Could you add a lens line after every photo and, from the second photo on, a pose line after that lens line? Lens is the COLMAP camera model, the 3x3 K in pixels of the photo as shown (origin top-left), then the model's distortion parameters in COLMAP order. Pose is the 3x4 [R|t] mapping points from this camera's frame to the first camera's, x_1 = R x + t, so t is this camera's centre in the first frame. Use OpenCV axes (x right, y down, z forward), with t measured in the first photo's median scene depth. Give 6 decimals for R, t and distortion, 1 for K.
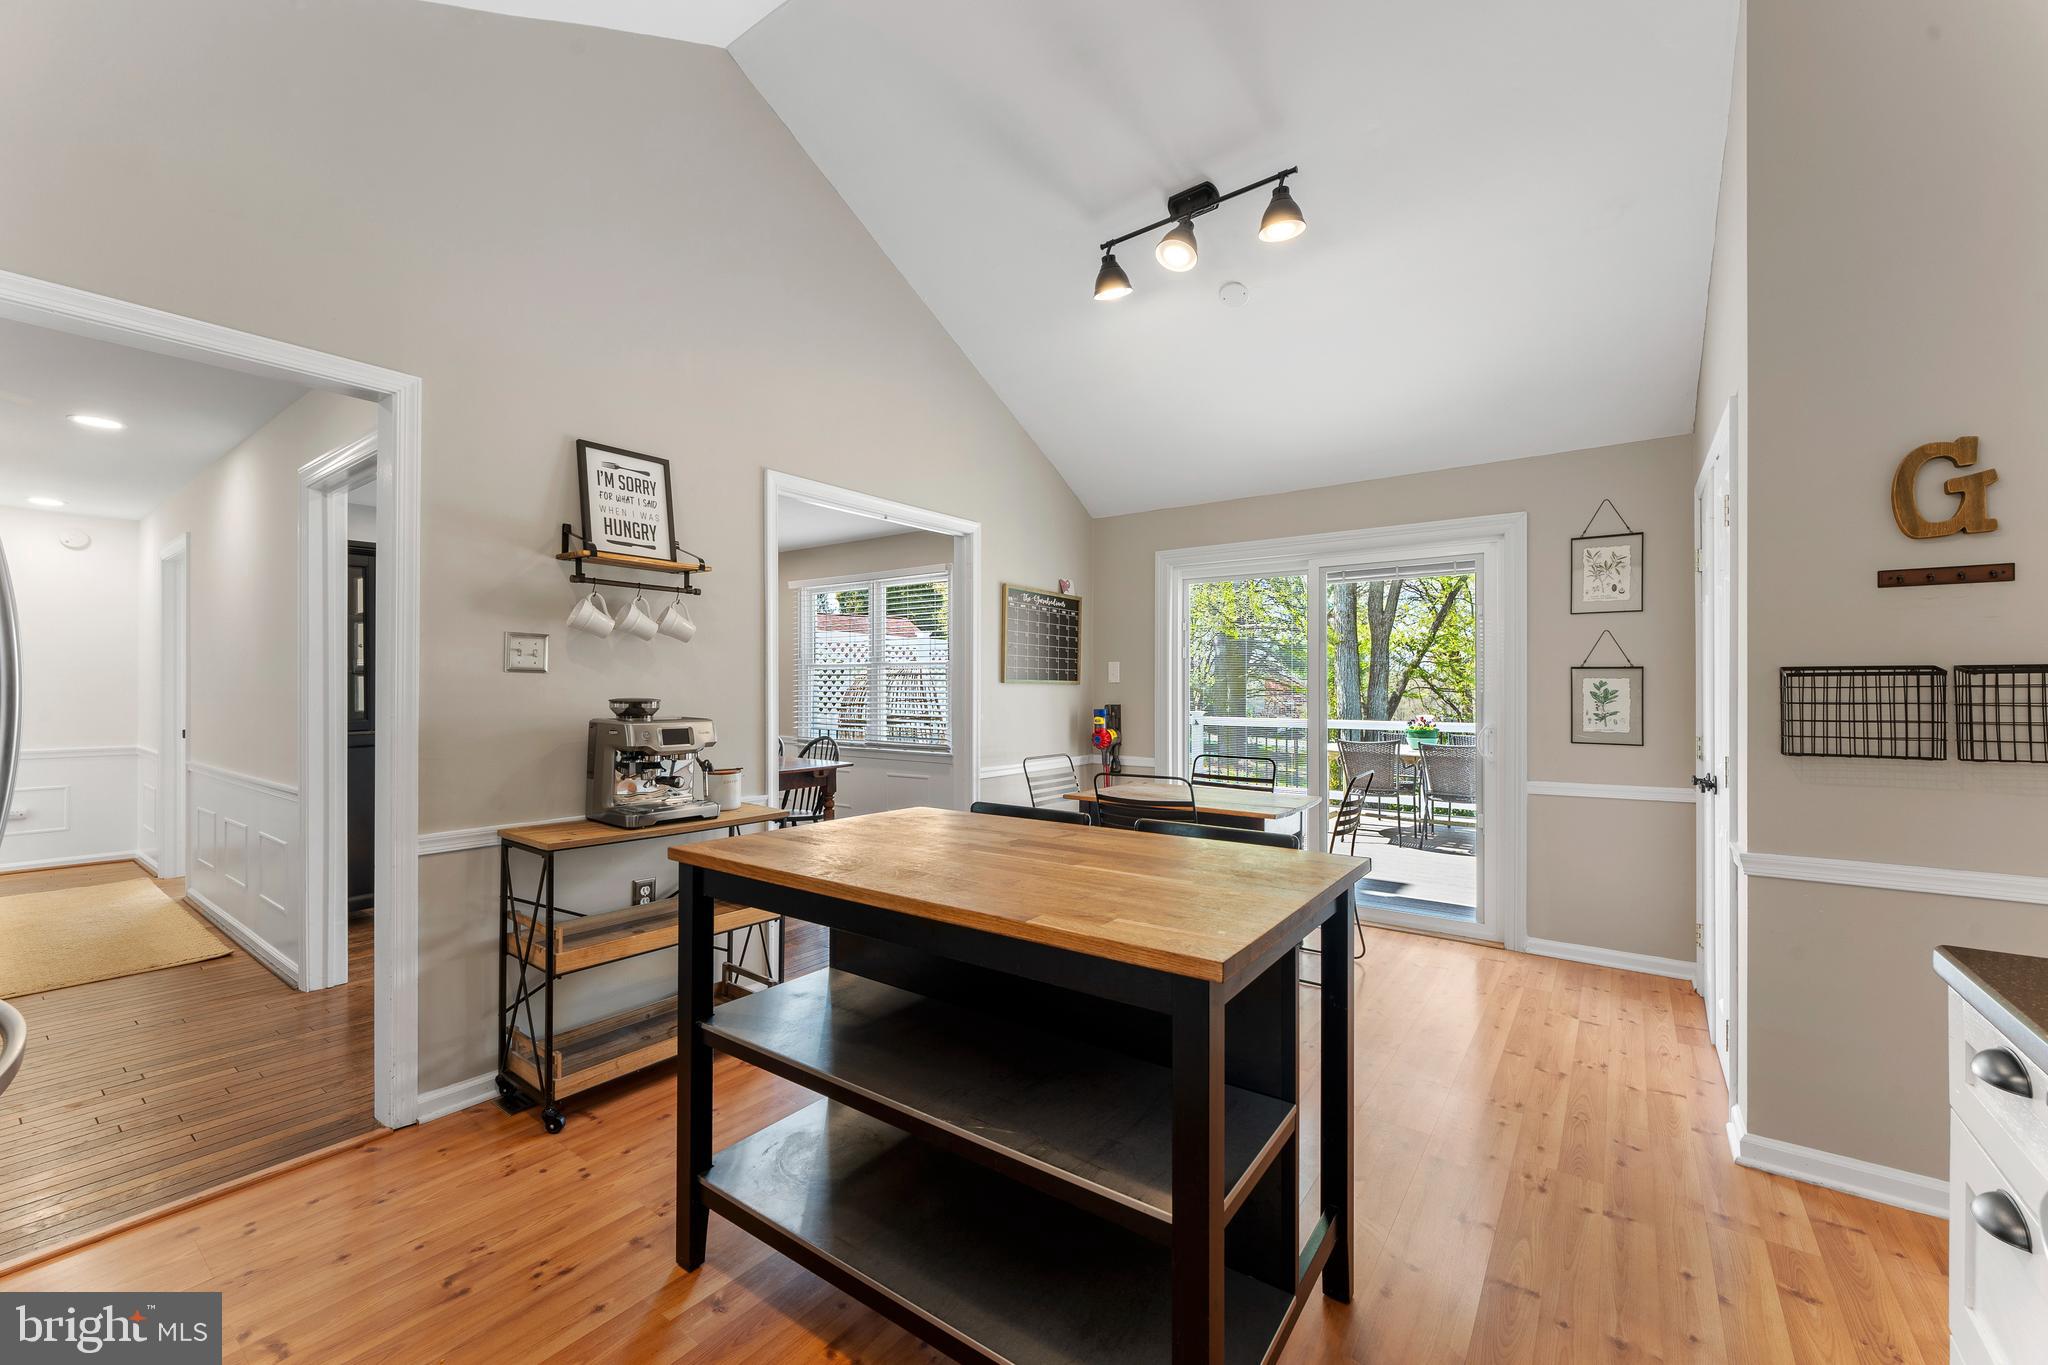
lens RADIAL K [[822.3, 0, 1026.2], [0, 822.3, 685.9], [0, 0, 1]] dist [0.001565, -0.000211]
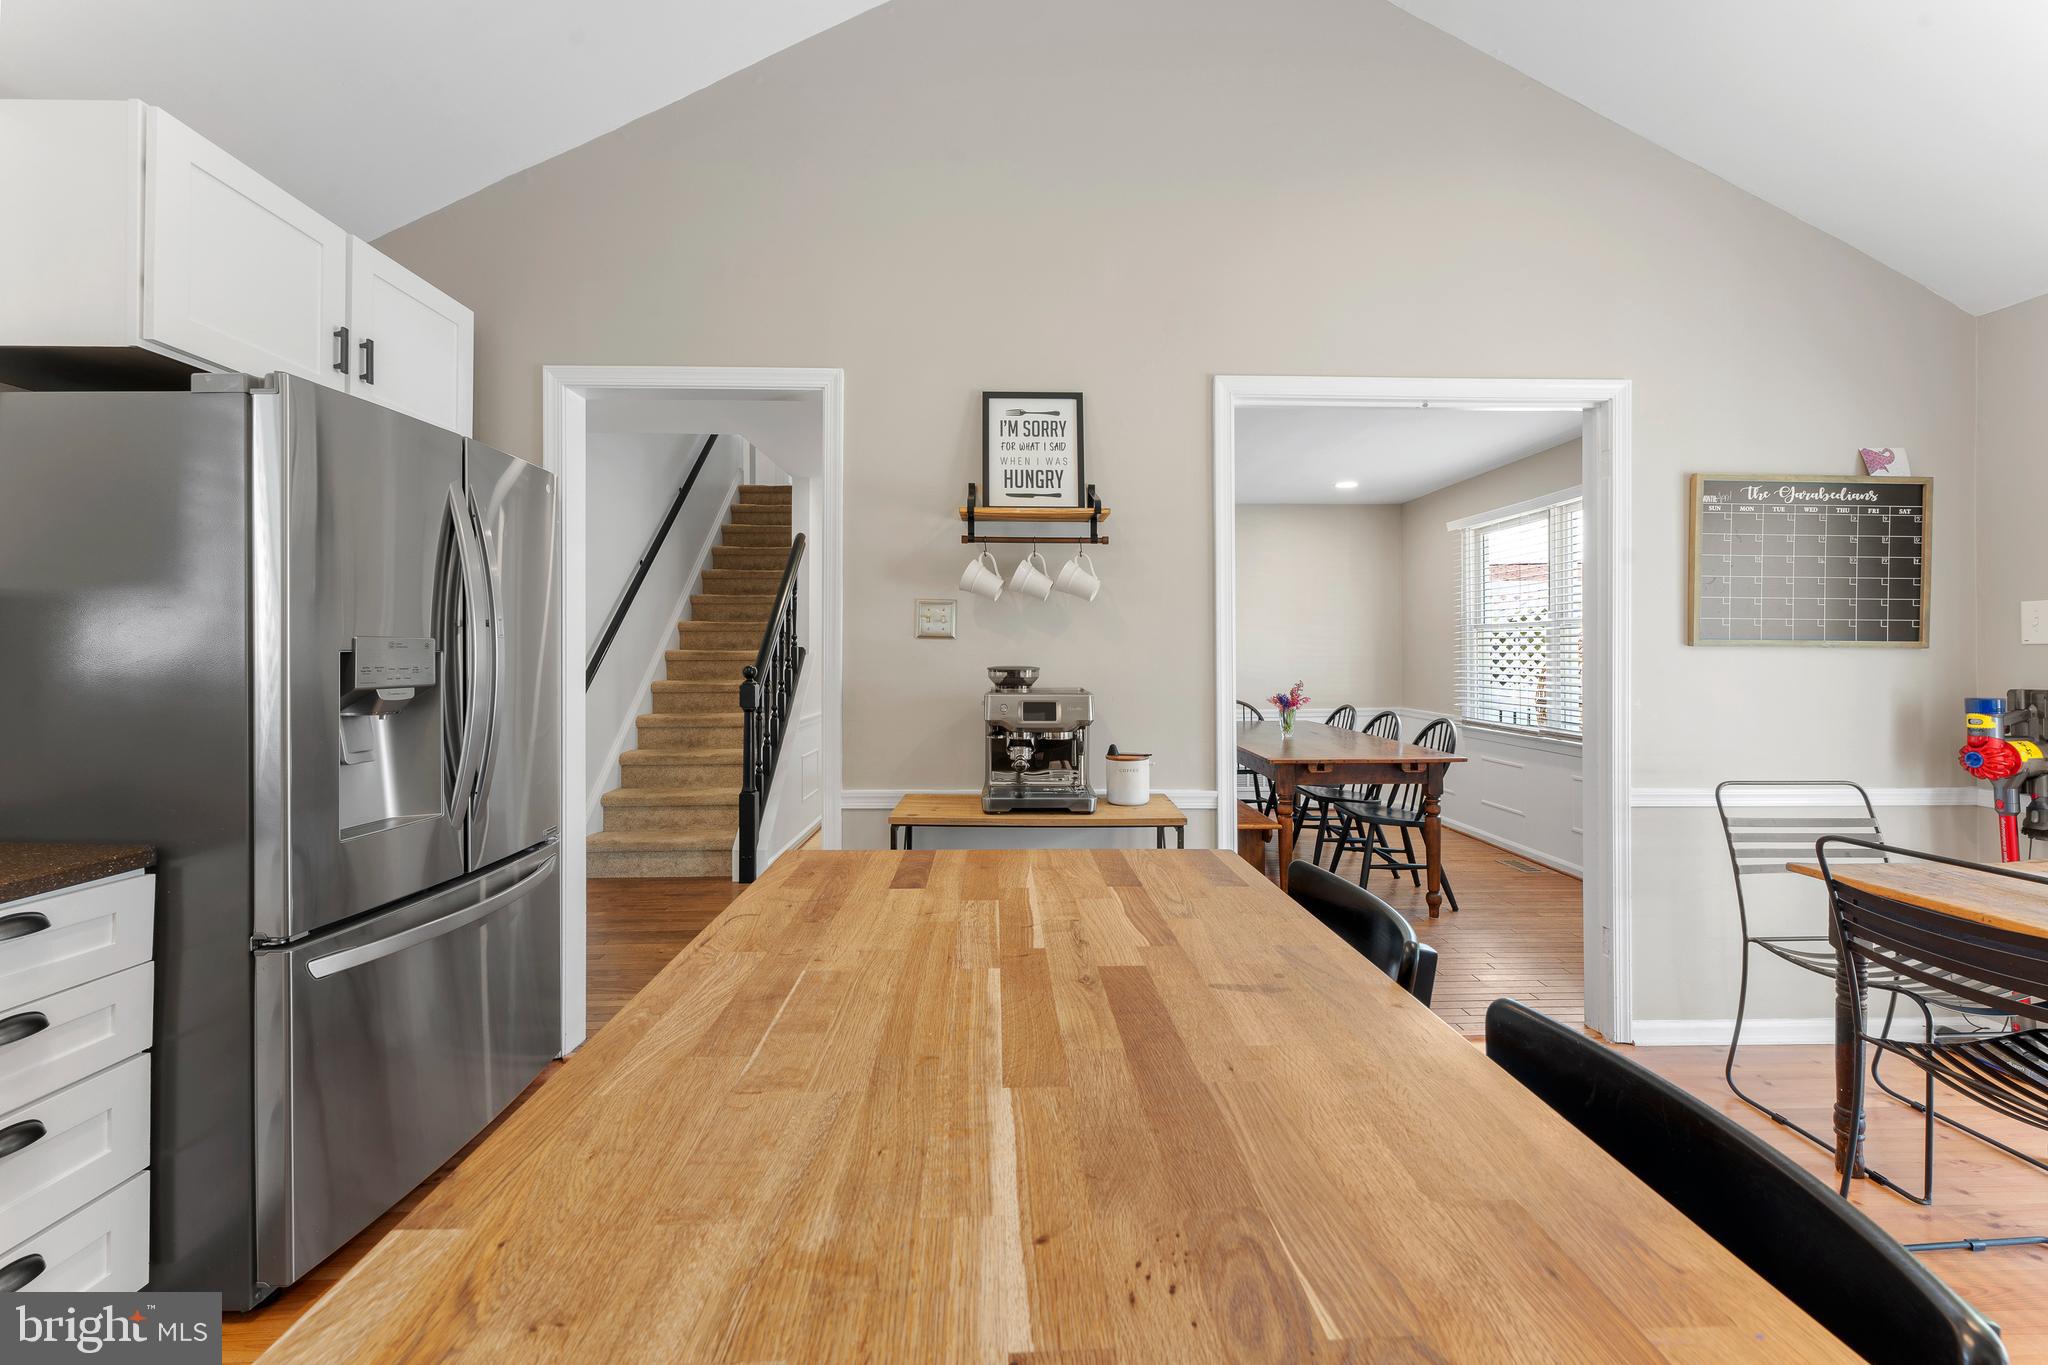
lens RADIAL K [[822.3, 0, 1028.1], [0, 822.3, 652.4], [0, 0, 1]] dist [0.001565, -0.000211]
pose [[0.617132, -0.002752, -0.786855, 0.161218], [0.001377, 0.999996, -0.002417, 0.001654], [0.786858, 0.000408, 0.617134, 0.315976]]
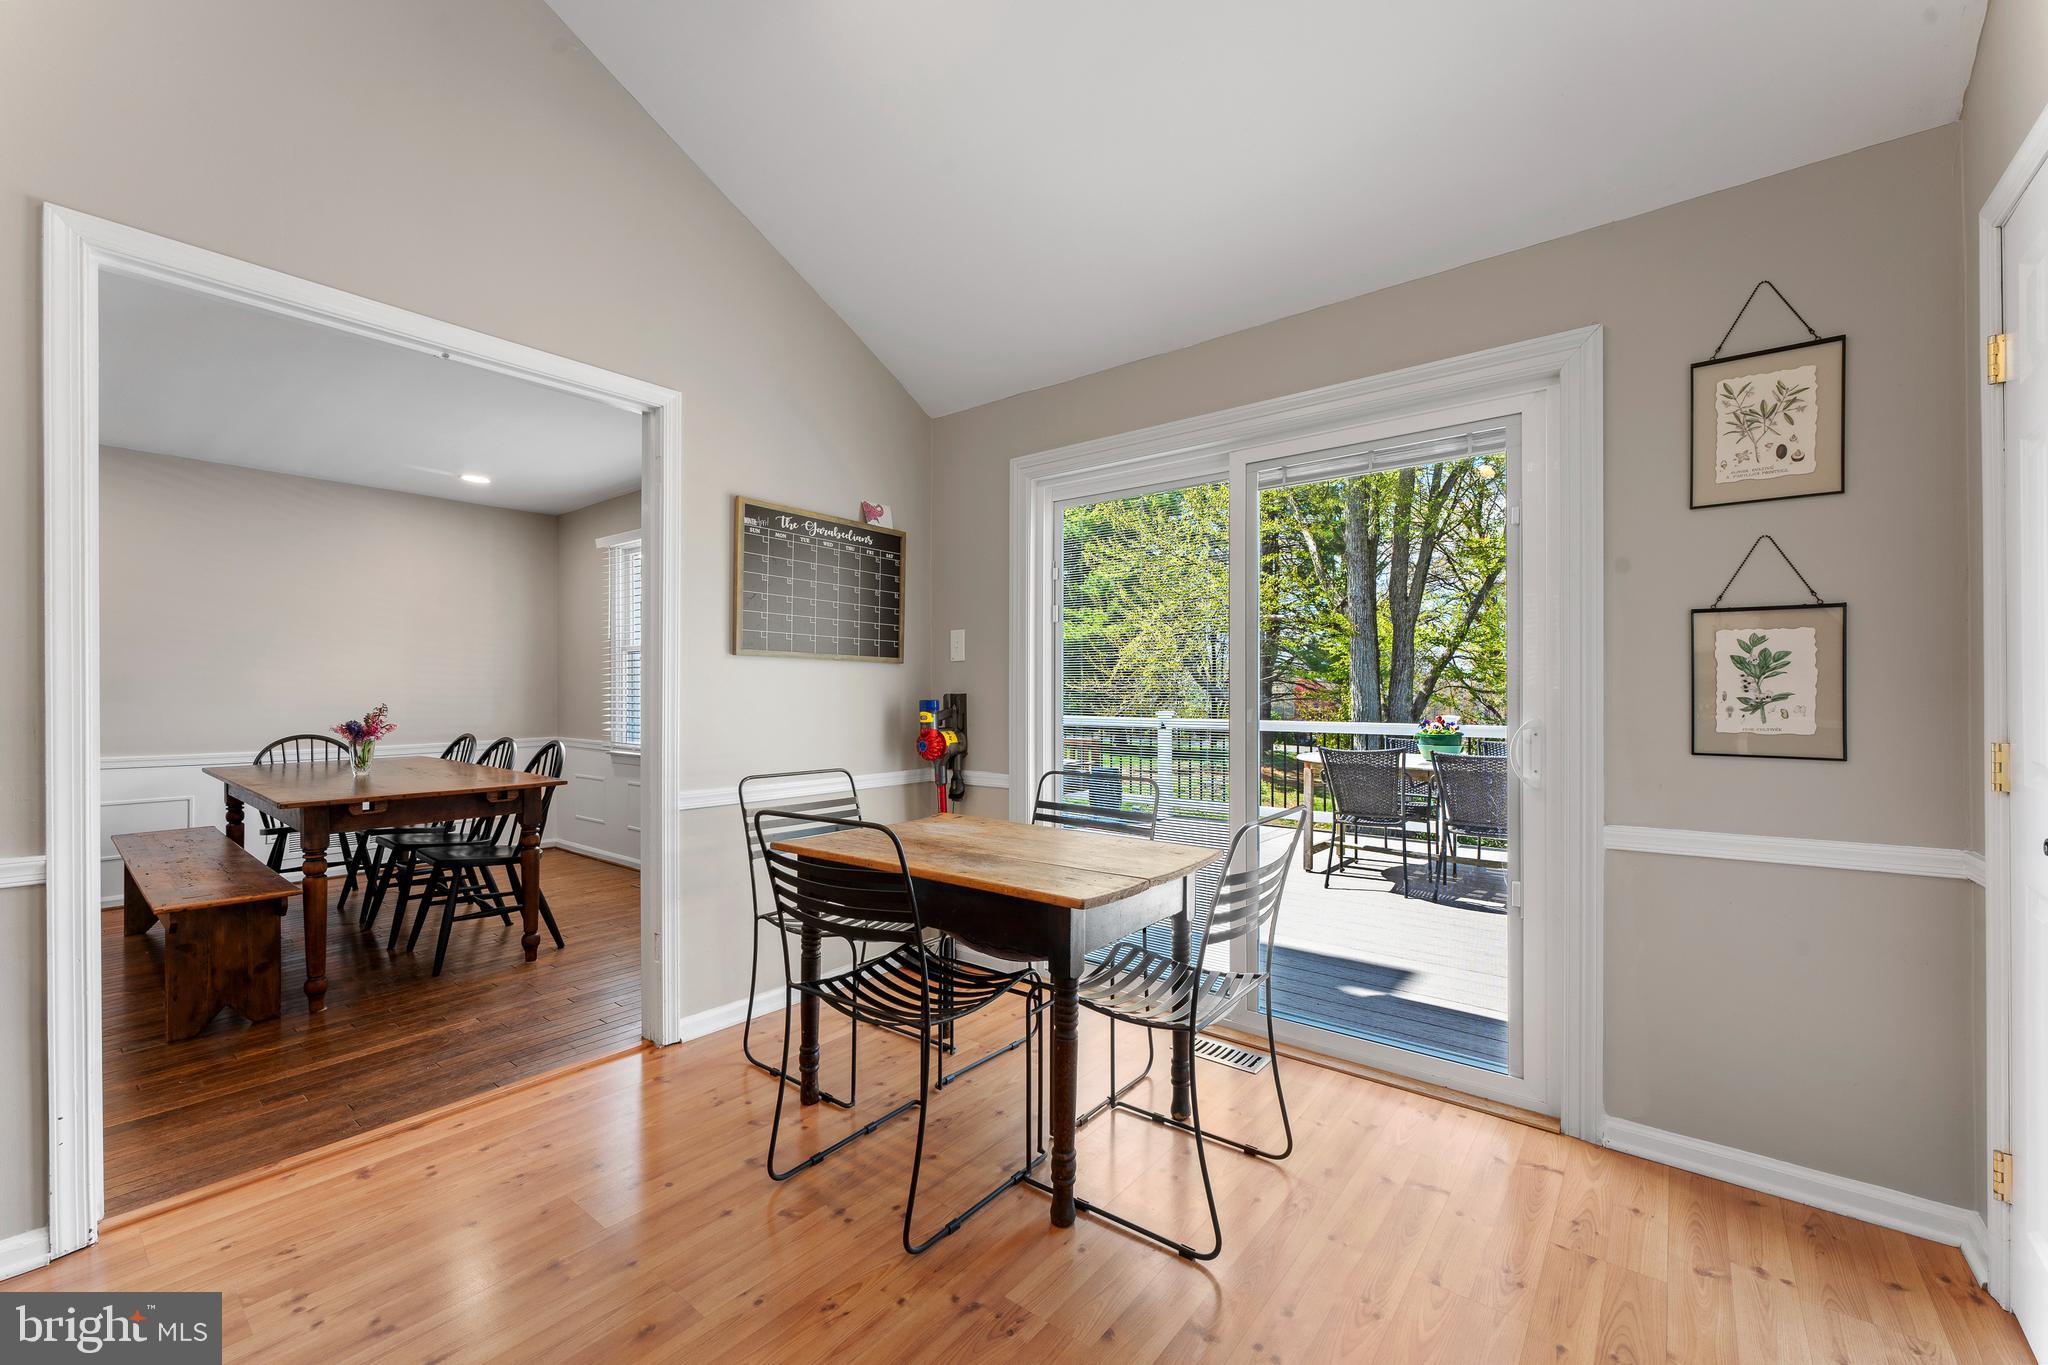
lens RADIAL K [[822.3, 0, 1023.4], [0, 822.3, 690.5], [0, 0, 1]] dist [0.001565, -0.000211]
pose [[0.999099, -0.000835, -0.042443, 0.250329], [0.000725, 0.999996, -0.002606, 0.028819], [0.042445, 0.002573, 0.999096, 0.442863]]
